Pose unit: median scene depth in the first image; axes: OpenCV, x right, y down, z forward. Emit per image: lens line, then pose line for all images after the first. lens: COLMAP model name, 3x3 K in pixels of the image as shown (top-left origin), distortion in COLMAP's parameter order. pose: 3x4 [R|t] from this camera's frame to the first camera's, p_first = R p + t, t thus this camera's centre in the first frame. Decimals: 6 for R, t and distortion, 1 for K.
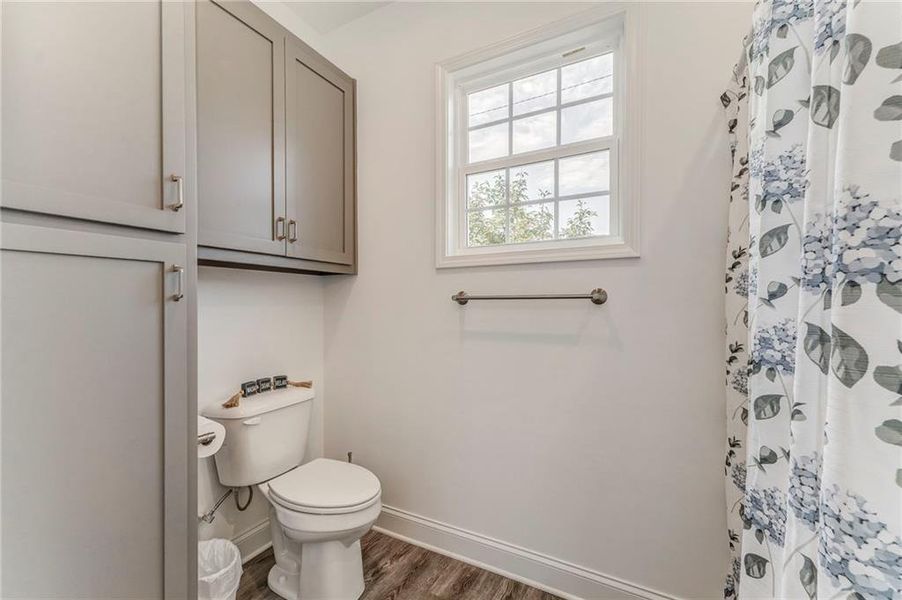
lens RADIAL K [[382.6, 0, 451.0], [0, 382.6, 300.0], [0, 0, 1]] dist [0.000700, -0.000013]
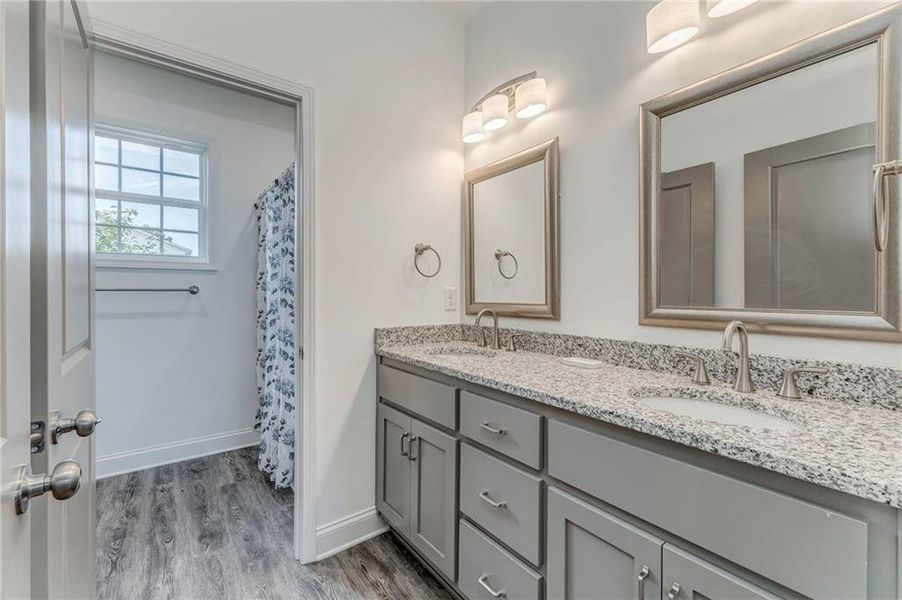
lens RADIAL K [[391.2, 0, 451.0], [0, 391.2, 300.0], [0, 0, 1]] dist [-0.000345, -0.000350]
pose [[0.428234, -0.019163, 0.903465, -0.794498], [-0.005916, 0.999694, 0.024008, -0.013624], [-0.903649, -0.015626, 0.427989, -0.932738]]
